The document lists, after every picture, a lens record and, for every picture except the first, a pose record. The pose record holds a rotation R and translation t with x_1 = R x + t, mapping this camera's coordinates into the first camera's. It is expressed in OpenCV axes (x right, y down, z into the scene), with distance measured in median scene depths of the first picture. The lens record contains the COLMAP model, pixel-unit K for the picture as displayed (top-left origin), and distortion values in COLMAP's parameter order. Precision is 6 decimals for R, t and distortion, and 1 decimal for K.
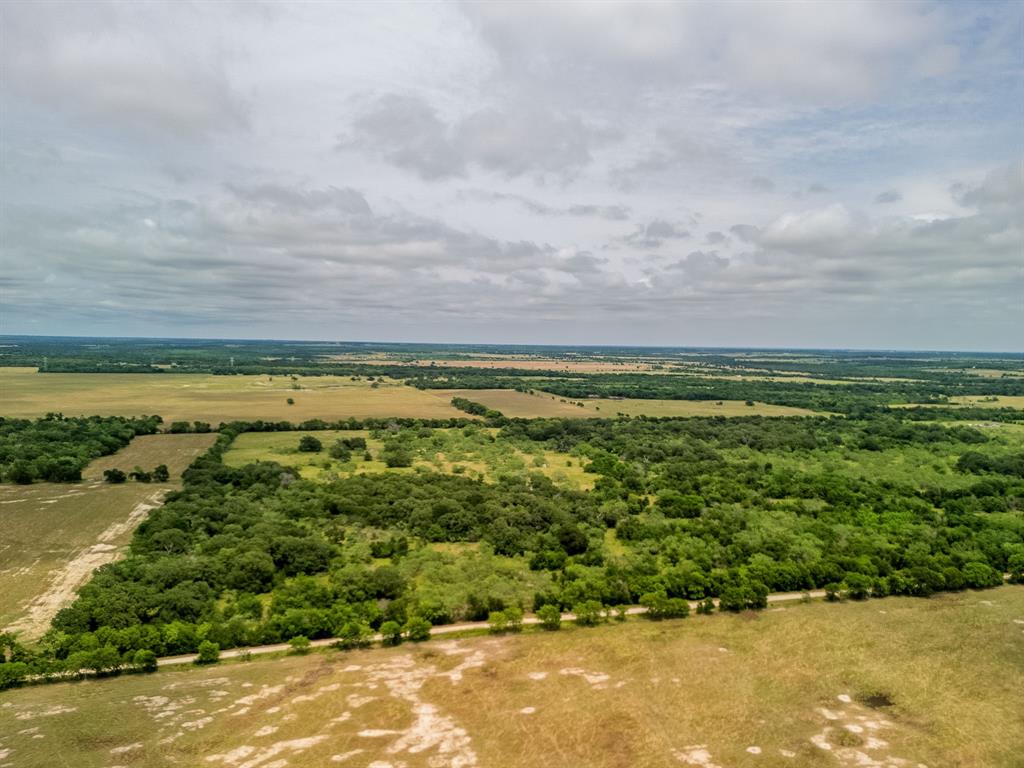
lens RADIAL K [[751.8, 0, 512.0], [0, 751.8, 384.0], [0, 0, 1]] dist [0.081176, -0.072291]
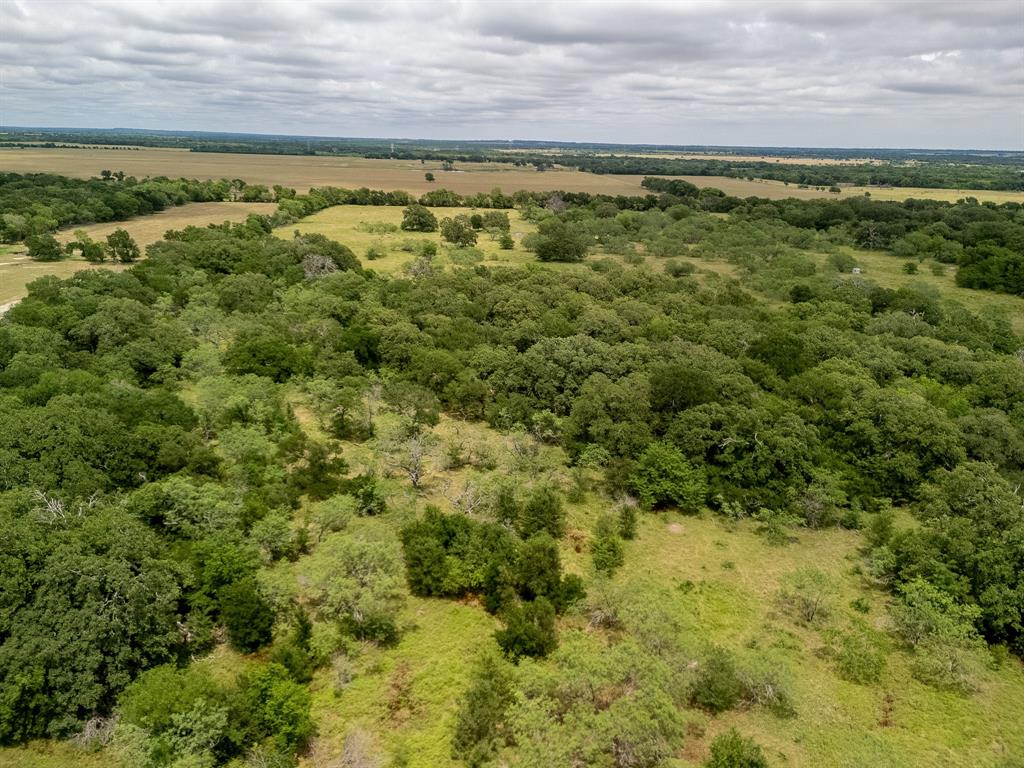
lens RADIAL K [[745.2, 0, 512.0], [0, 745.2, 384.0], [0, 0, 1]] dist [0.076985, -0.073624]
pose [[0.974071, 0.078079, -0.212342, -0.079217], [-0.023115, 0.967996, 0.249901, 0.077493], [0.225058, -0.238513, 0.944701, 0.582995]]
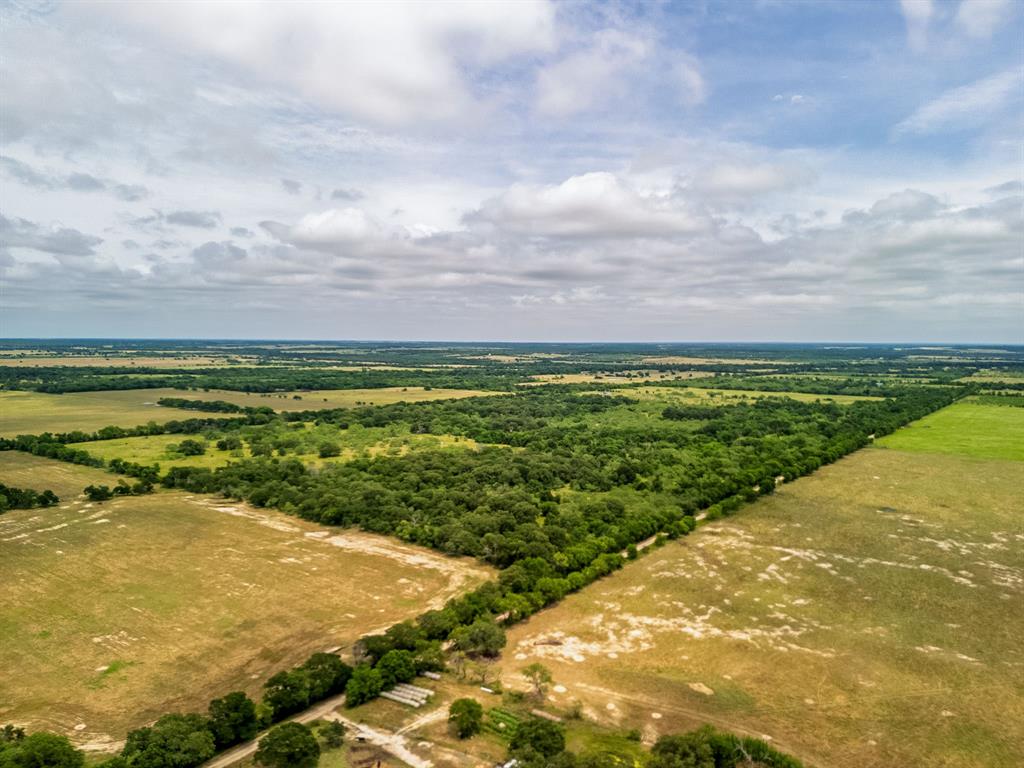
lens RADIAL K [[745.2, 0, 512.0], [0, 745.2, 384.0], [0, 0, 1]] dist [0.076985, -0.073624]
pose [[0.796995, -0.046838, 0.602167, -0.711418], [0.039788, 0.998894, 0.025035, -0.012774], [-0.602674, 0.004006, 0.797977, -0.019348]]
